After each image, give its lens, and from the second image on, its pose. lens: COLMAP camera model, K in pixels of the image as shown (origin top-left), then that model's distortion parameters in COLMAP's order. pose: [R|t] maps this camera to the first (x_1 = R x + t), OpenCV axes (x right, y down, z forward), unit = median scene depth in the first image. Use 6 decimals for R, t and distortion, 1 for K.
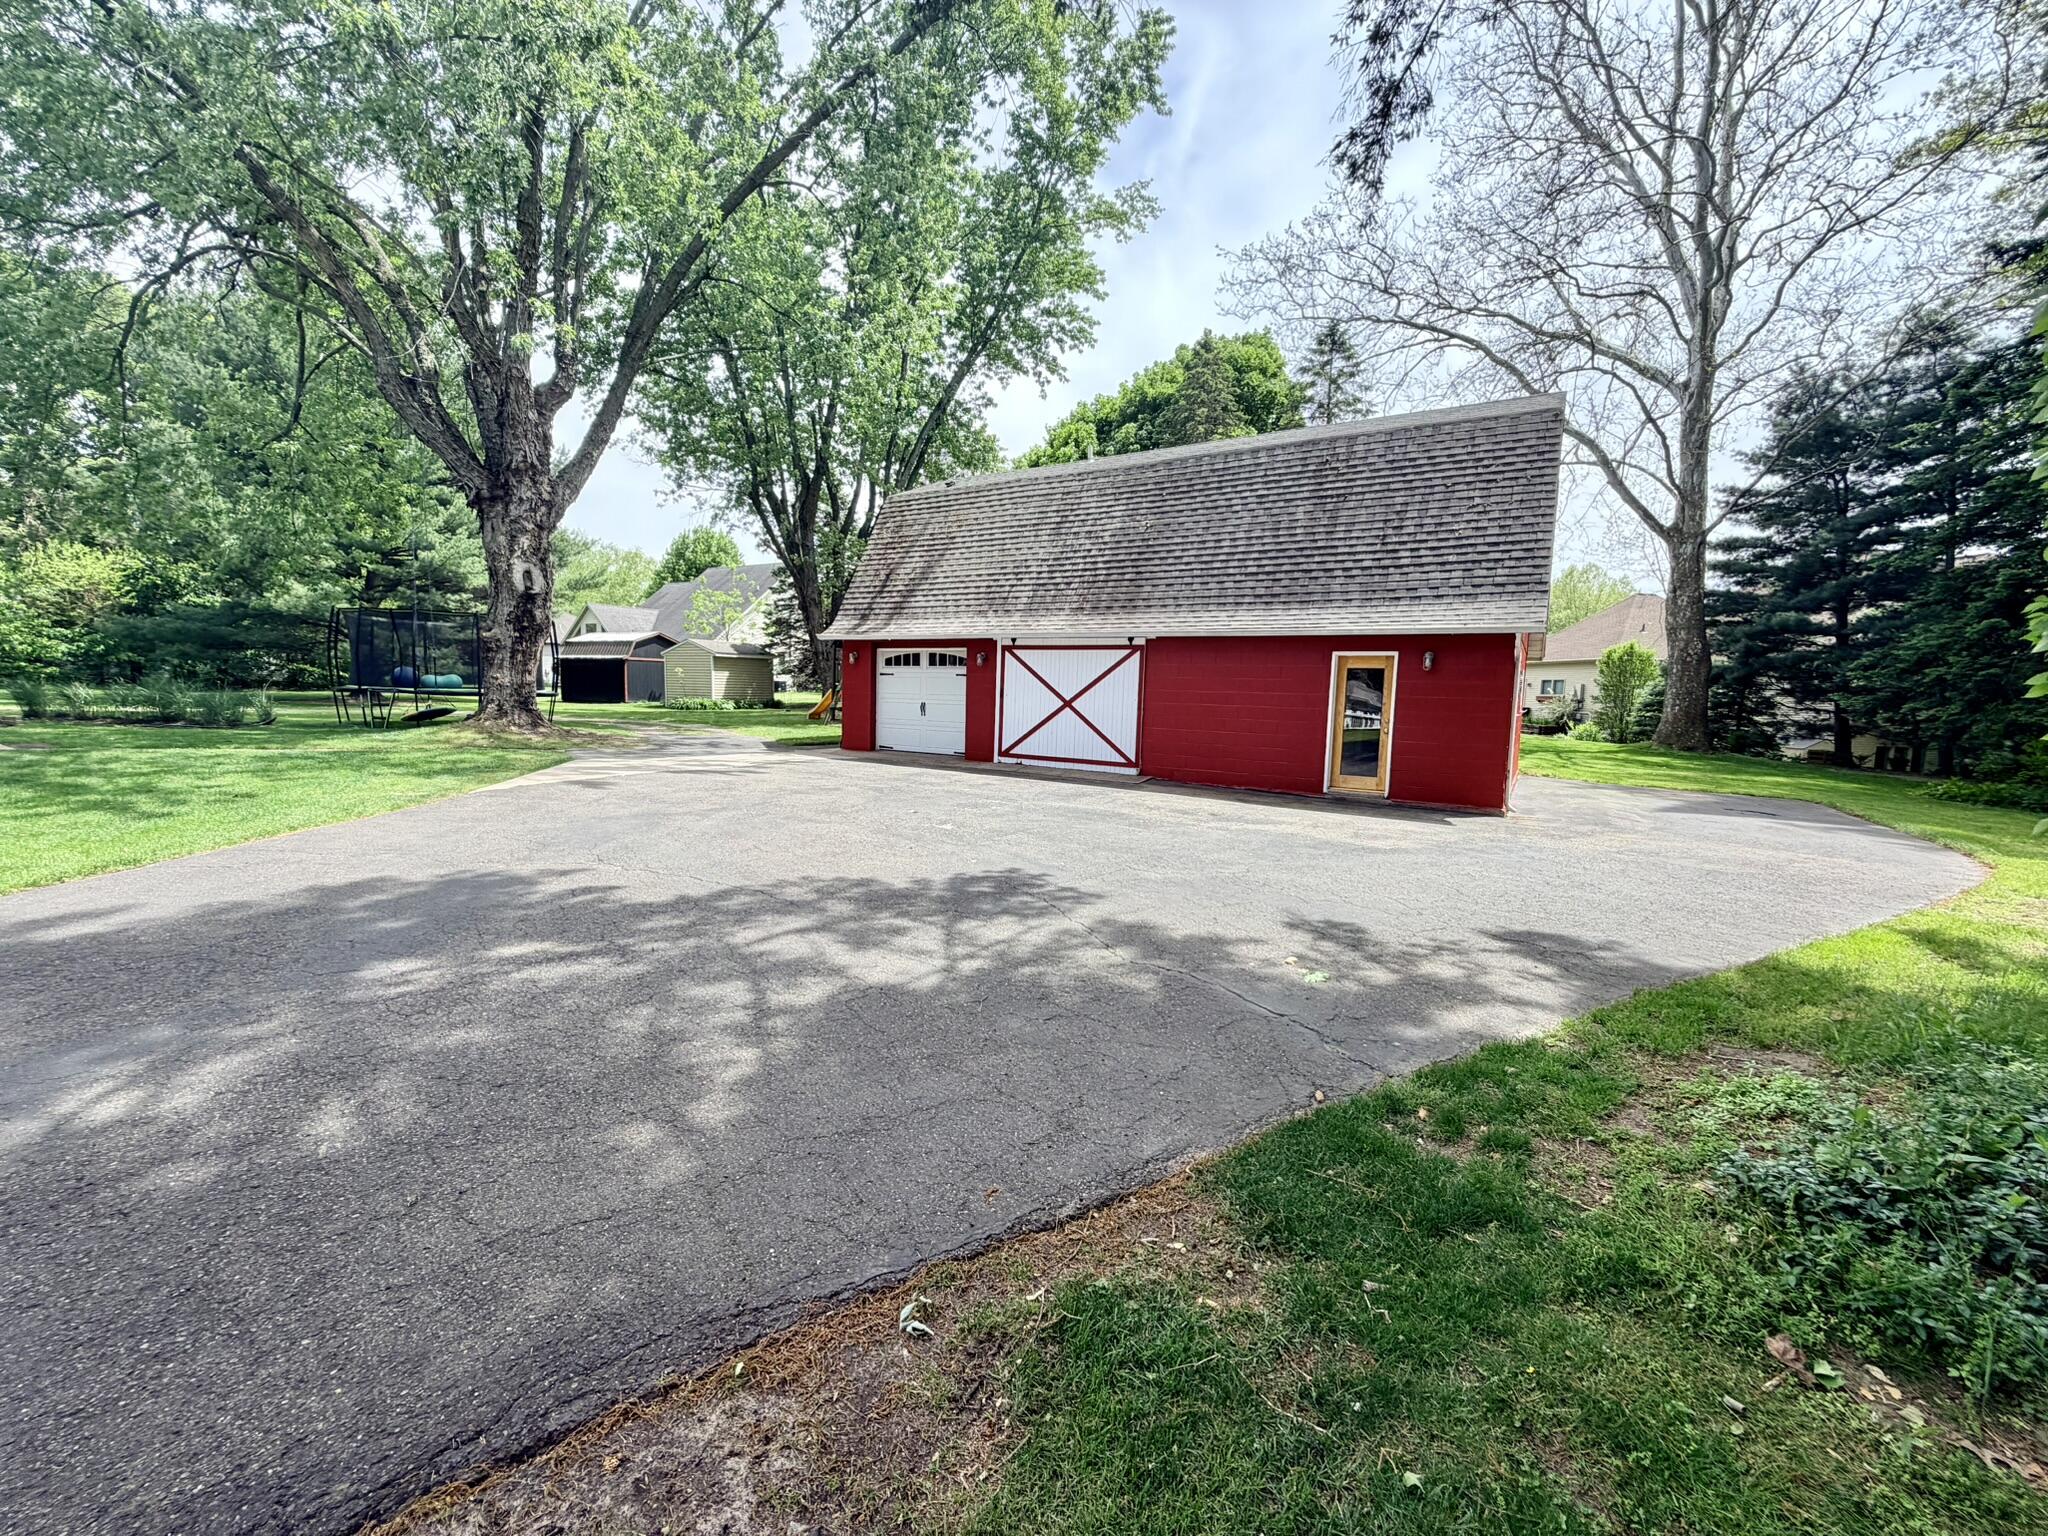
lens RADIAL K [[823.5, 0, 1020.0], [0, 823.5, 767.1], [0, 0, 1]] dist [-0.000613, -0.000106]
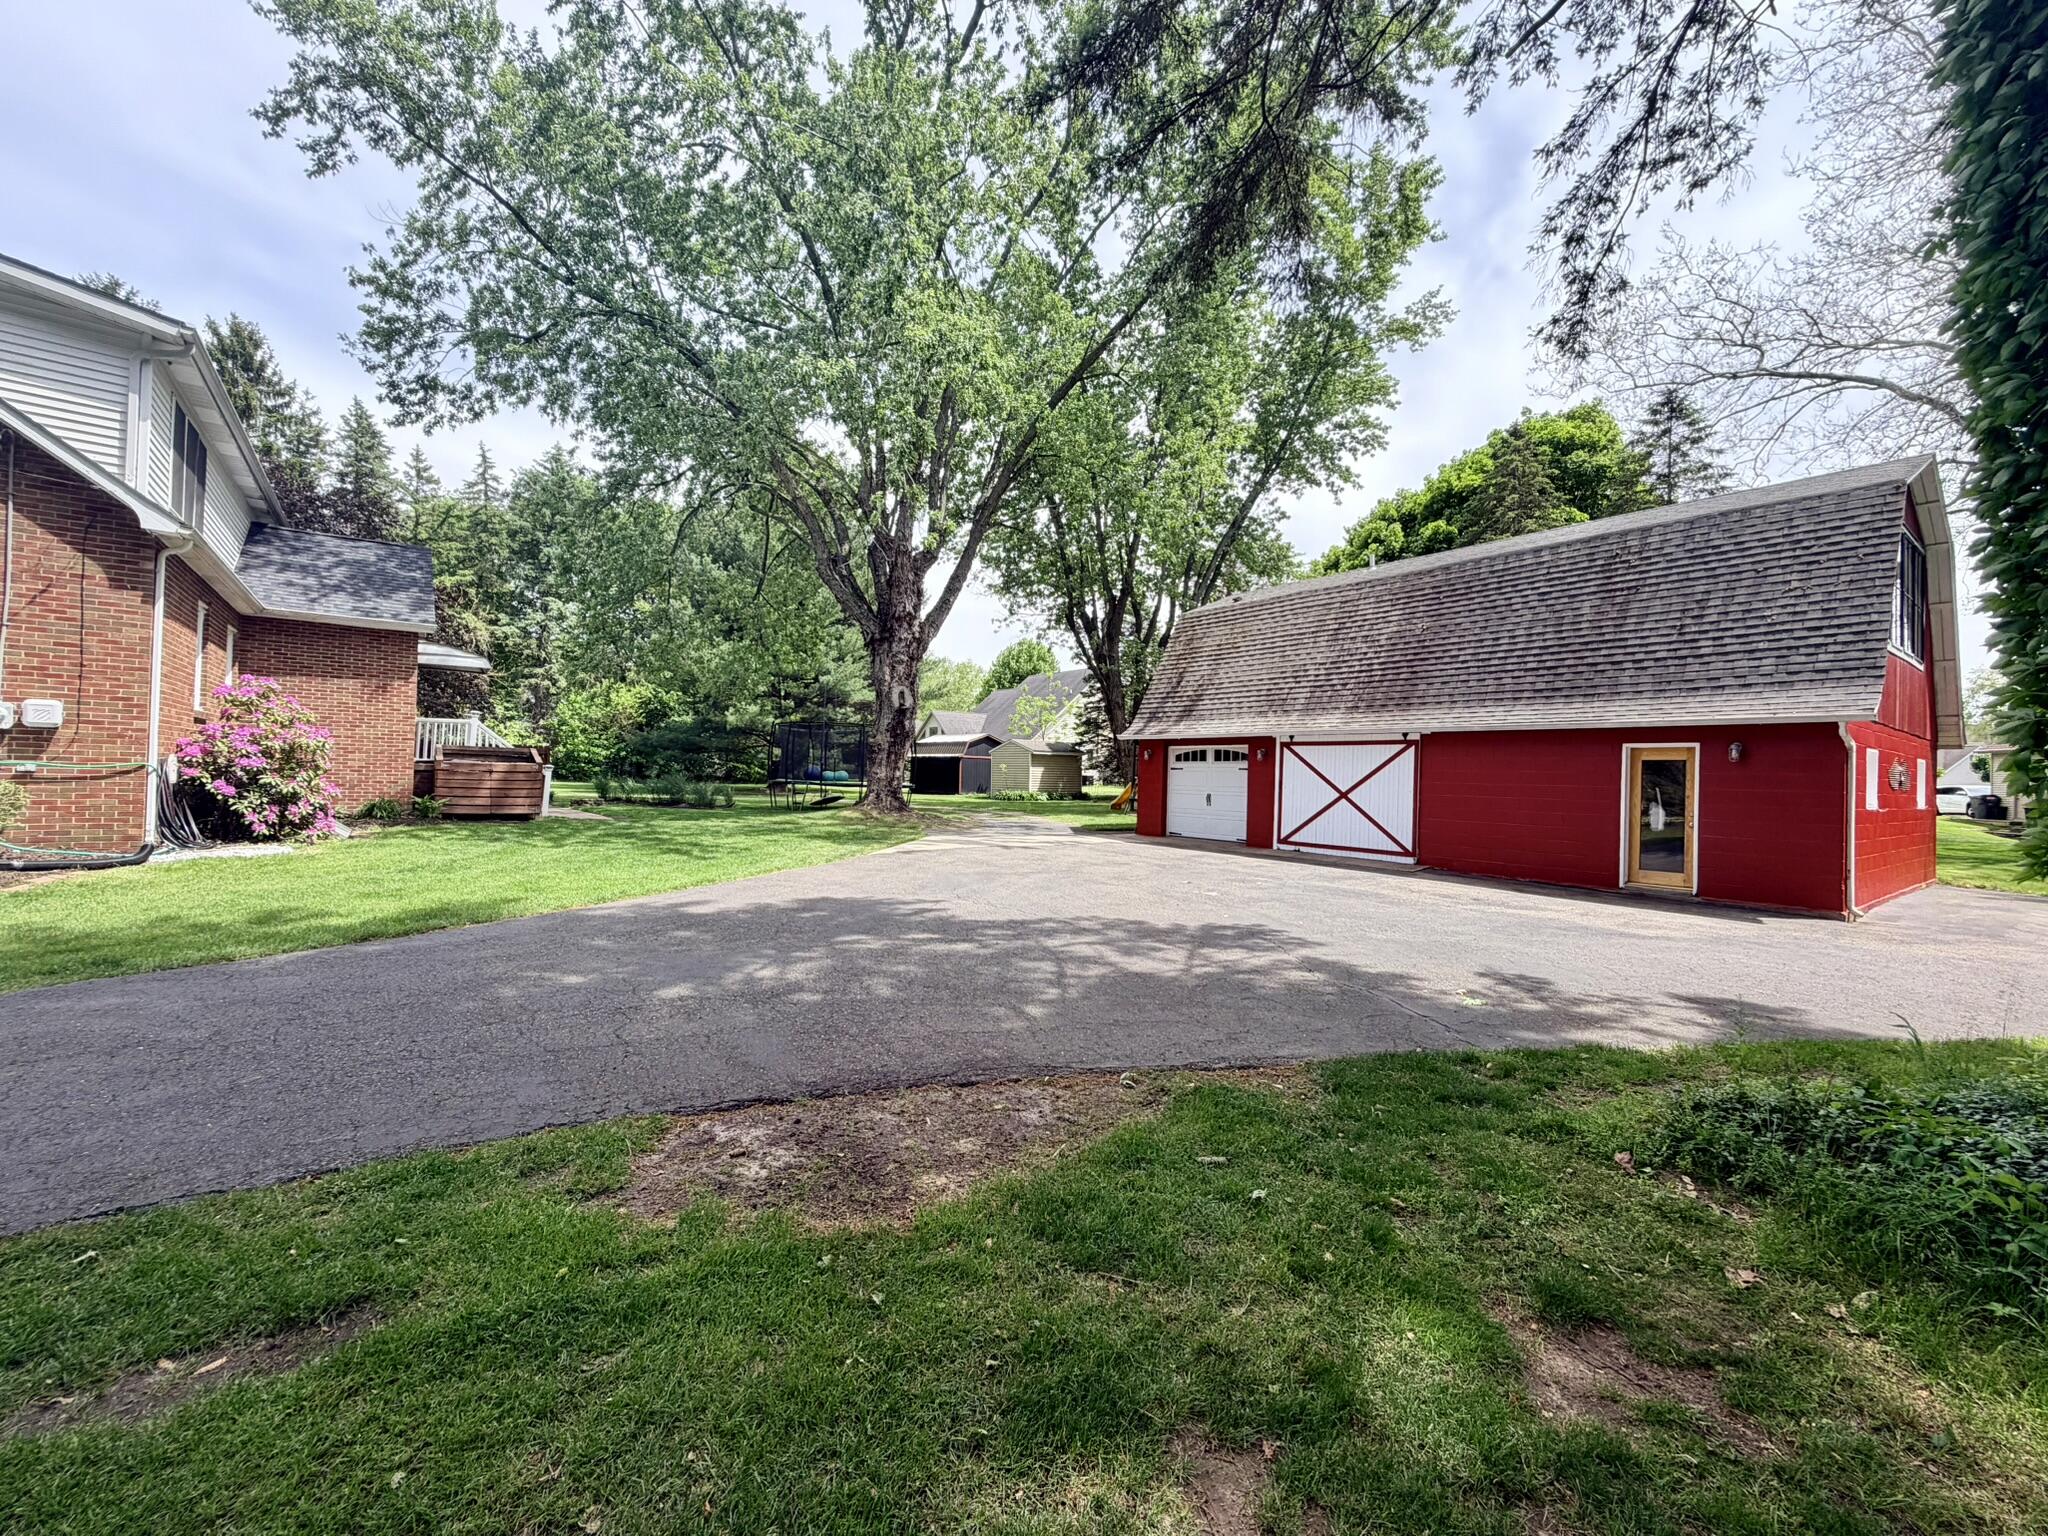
lens RADIAL K [[817.4, 0, 1018.4], [0, 817.4, 764.5], [0, 0, 1]] dist [-0.001759, 0.000401]
pose [[0.933041, -0.007097, -0.359700, 0.039587], [-0.035165, 0.993219, -0.110814, 0.013550], [0.358047, 0.116043, 0.926464, -0.119479]]
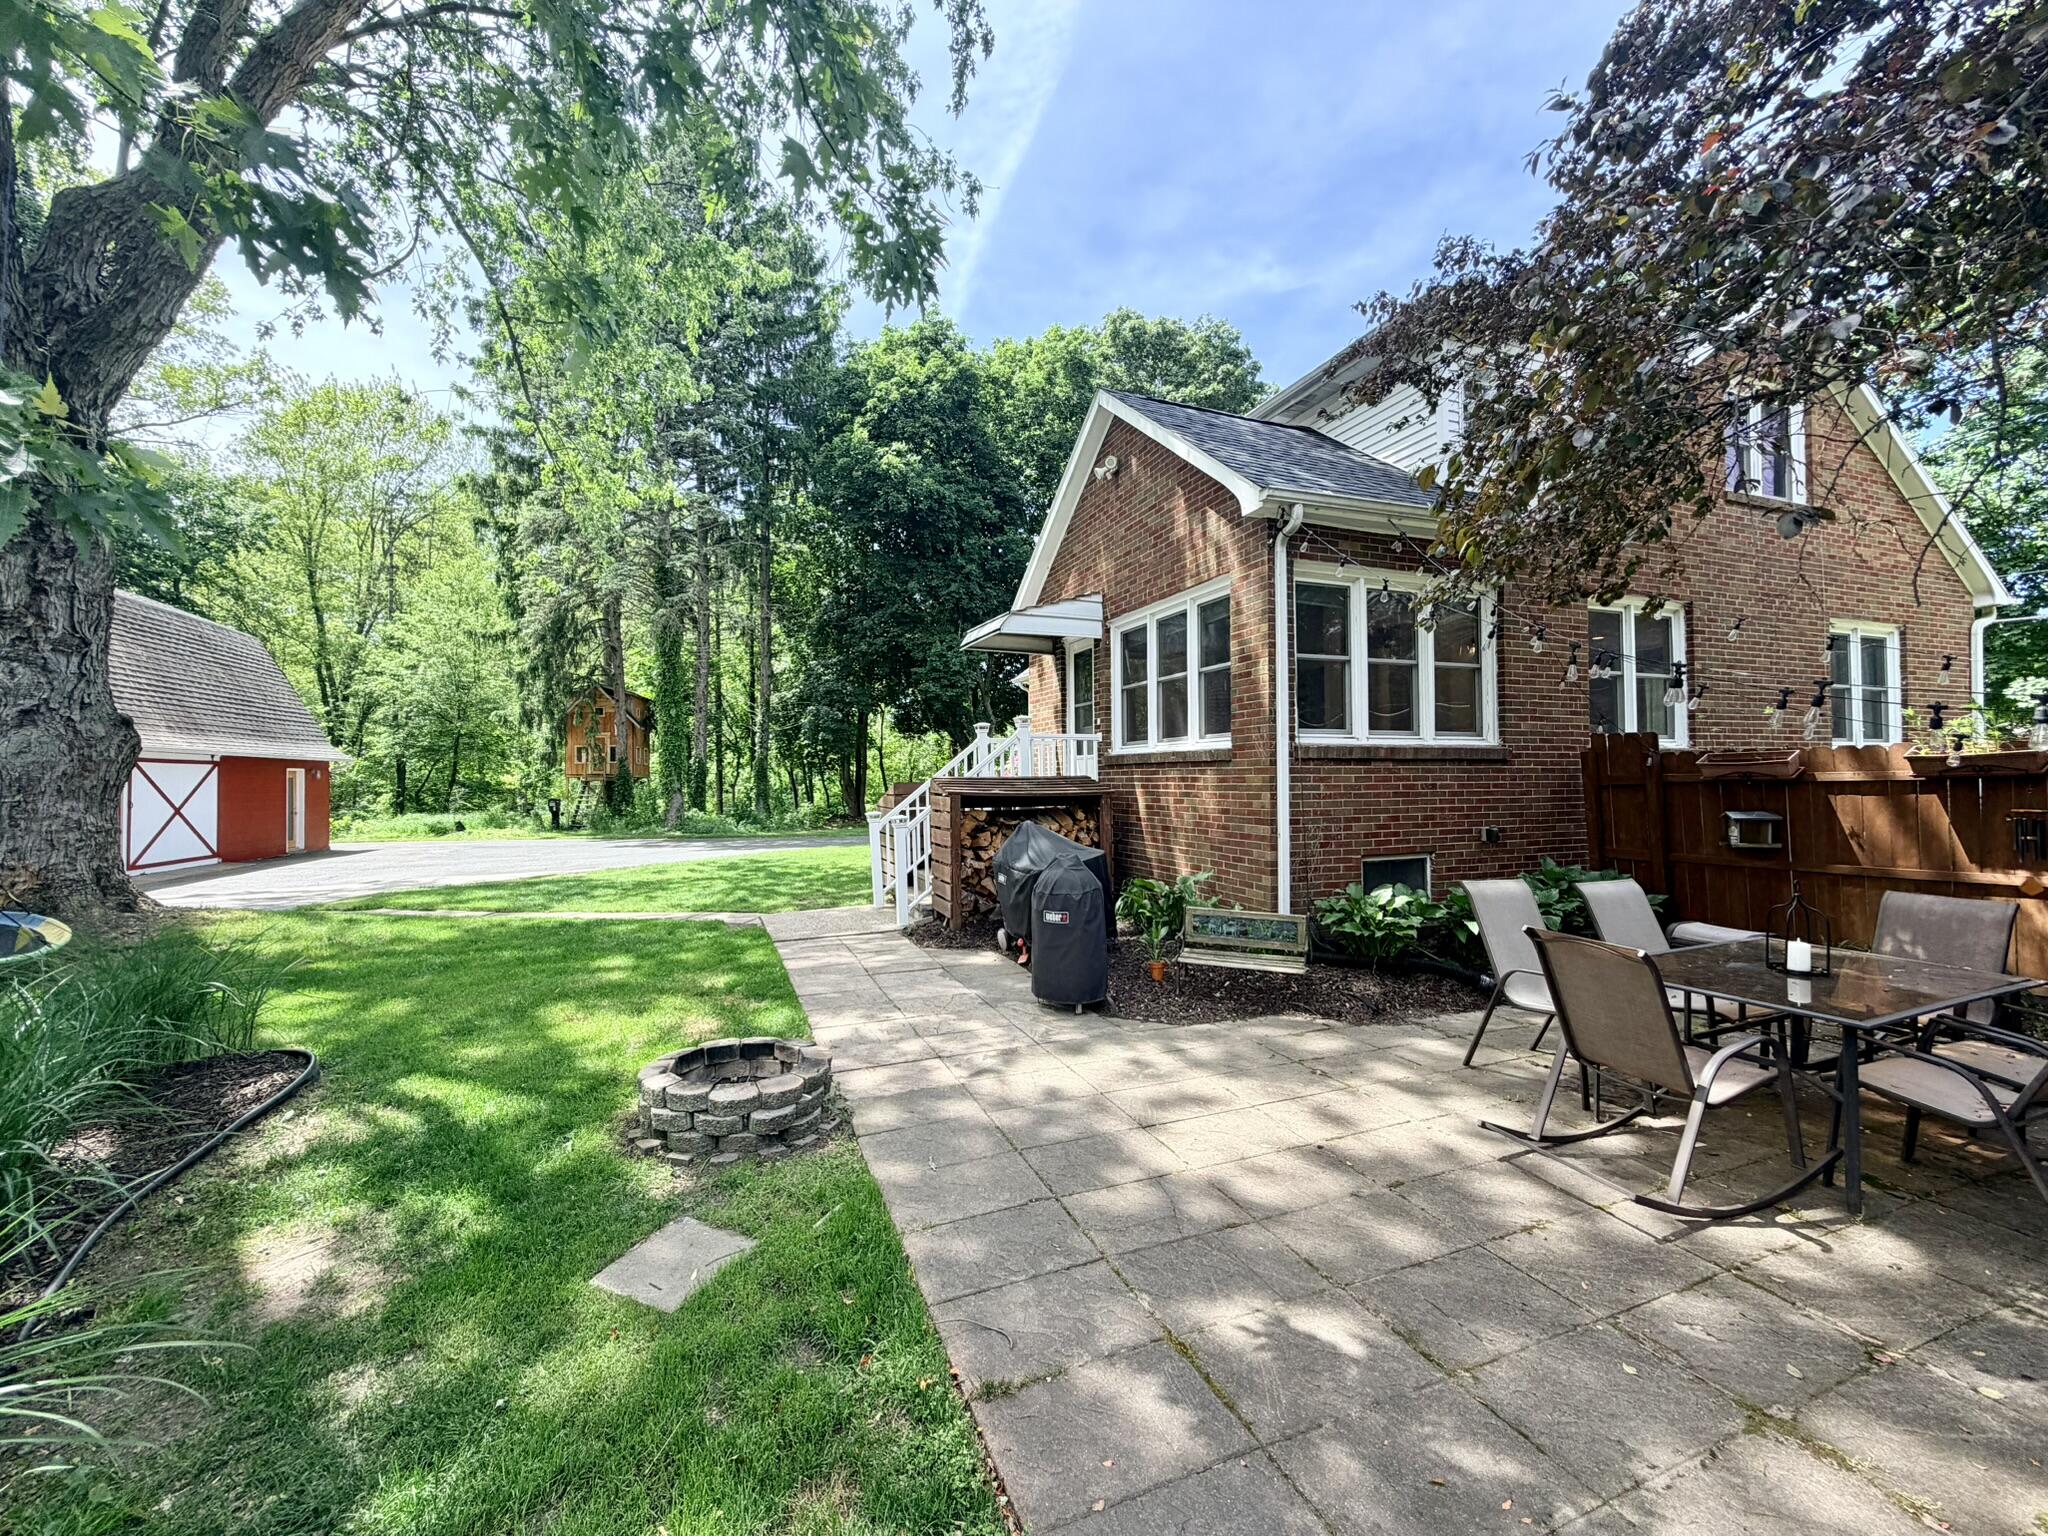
lens RADIAL K [[817.4, 0, 1018.4], [0, 817.4, 764.5], [0, 0, 1]] dist [-0.001759, 0.000401]
pose [[-0.793488, -0.012260, 0.608463, -1.324844], [0.044526, 0.995948, 0.078133, -0.152580], [-0.606955, 0.089091, -0.789727, 1.017205]]
